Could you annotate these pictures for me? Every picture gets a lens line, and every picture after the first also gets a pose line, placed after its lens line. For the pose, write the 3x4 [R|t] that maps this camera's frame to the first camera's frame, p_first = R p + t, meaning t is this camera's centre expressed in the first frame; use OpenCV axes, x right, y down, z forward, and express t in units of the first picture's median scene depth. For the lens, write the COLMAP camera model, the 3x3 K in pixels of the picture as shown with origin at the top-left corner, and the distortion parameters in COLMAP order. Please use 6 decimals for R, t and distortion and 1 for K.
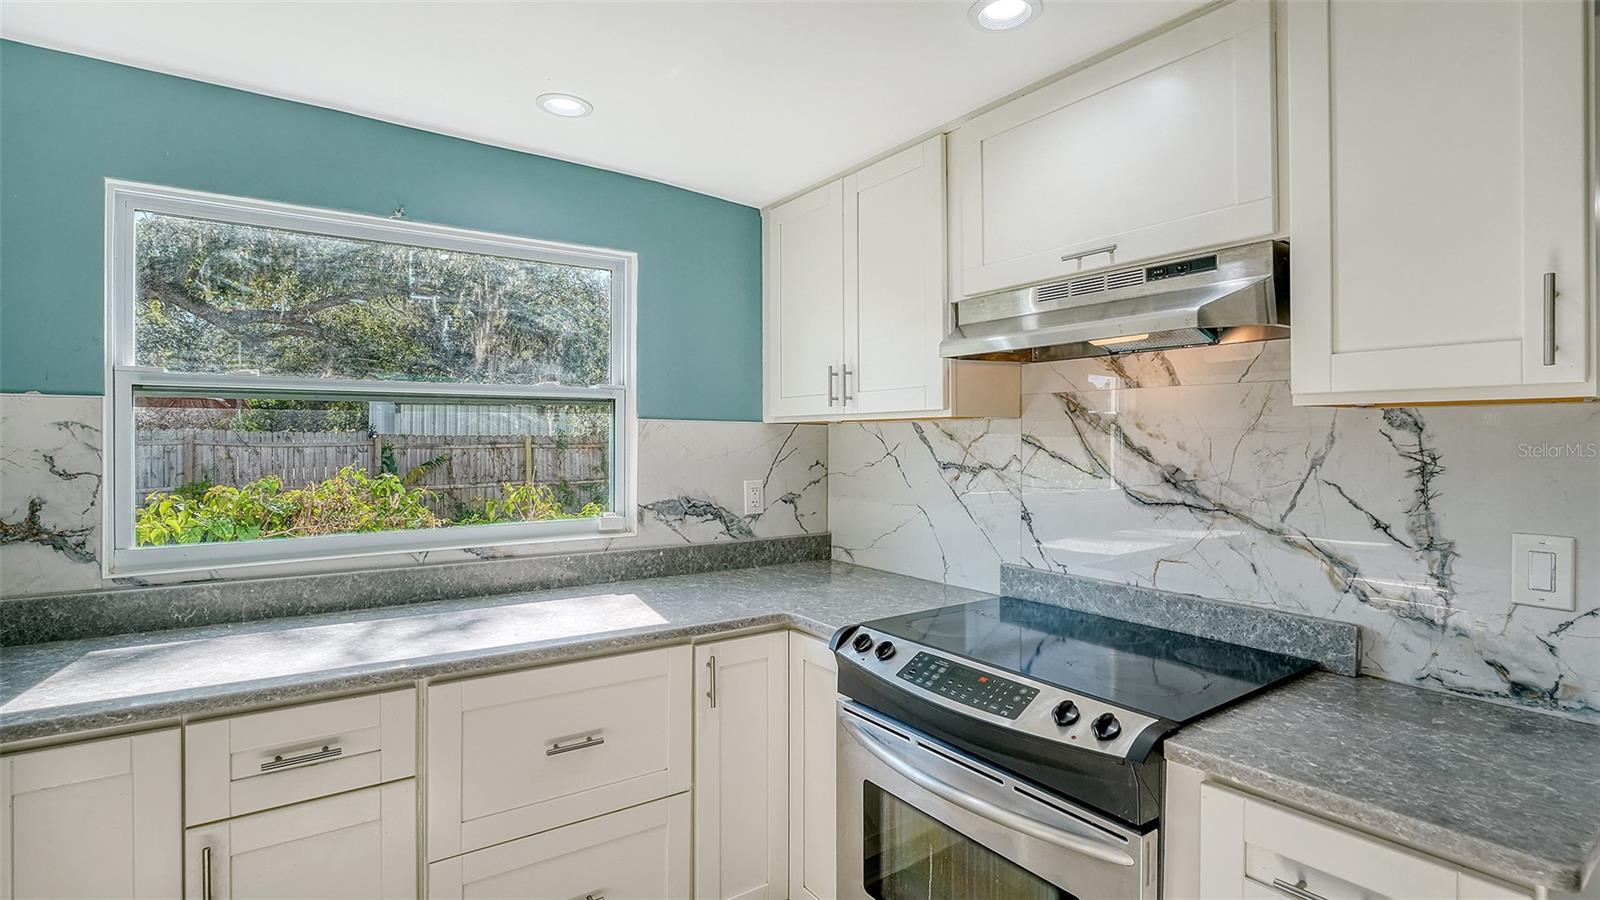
lens RADIAL K [[742.2, 0, 805.4], [0, 742.2, 438.7], [0, 0, 1]] dist [-0.012689, -0.000299]
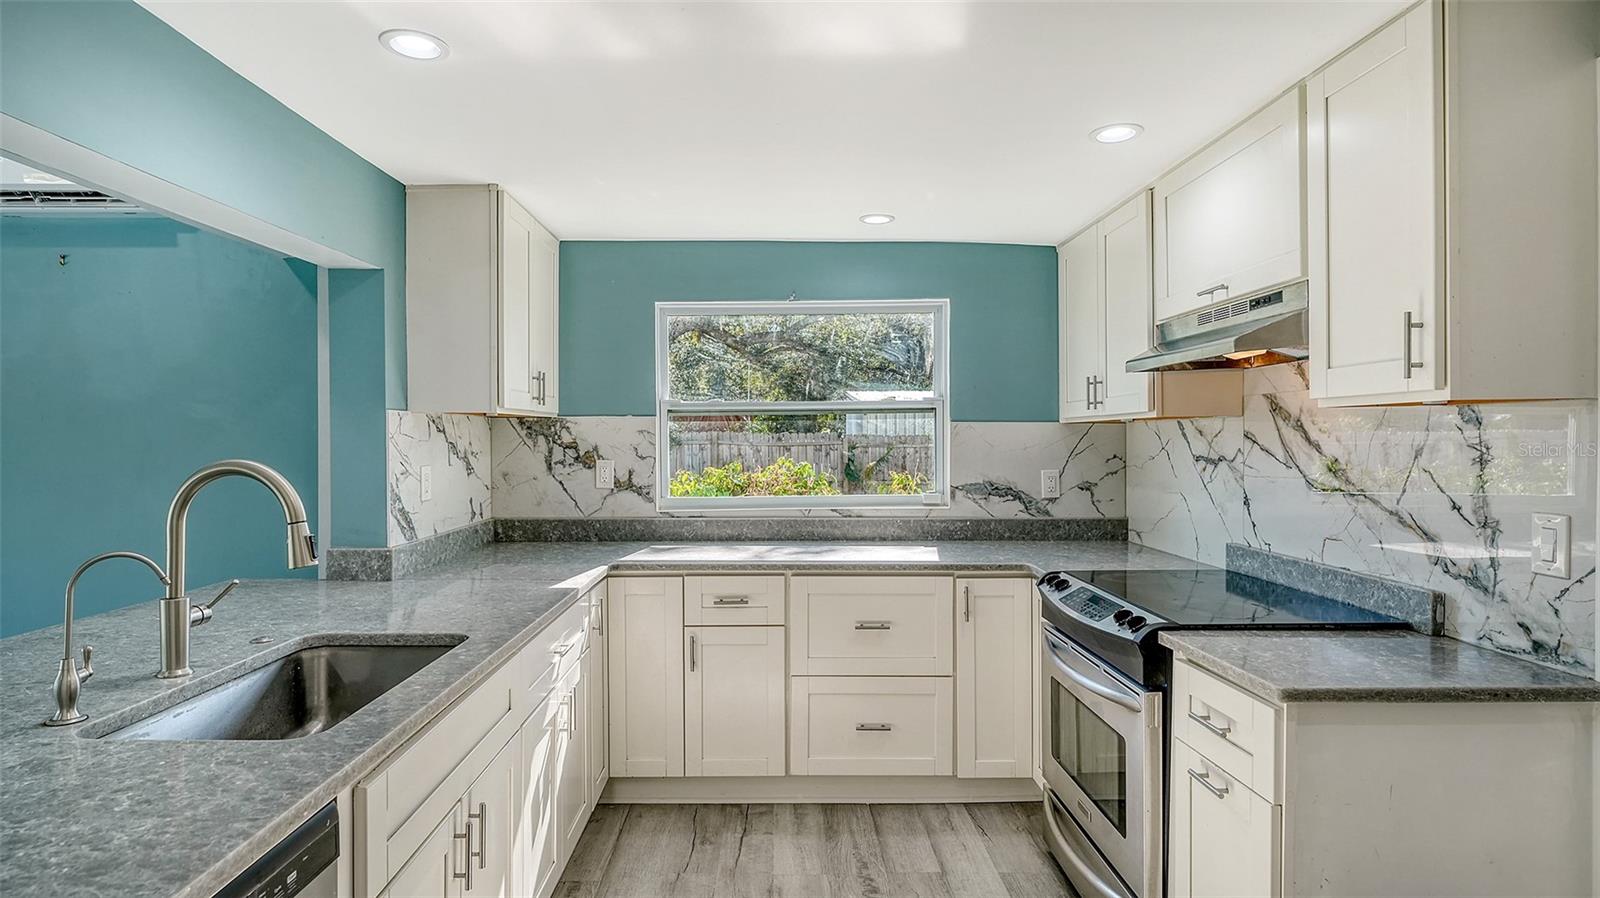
lens RADIAL K [[831.1, 0, 800.0], [0, 831.1, 449.0], [0, 0, 1]] dist [0.001056, 0.000157]
pose [[0.823049, 0.001023, -0.567969, 0.530715], [0.007003, 0.999904, 0.011950, 0.003099], [0.567927, -0.013813, 0.822963, -0.520351]]
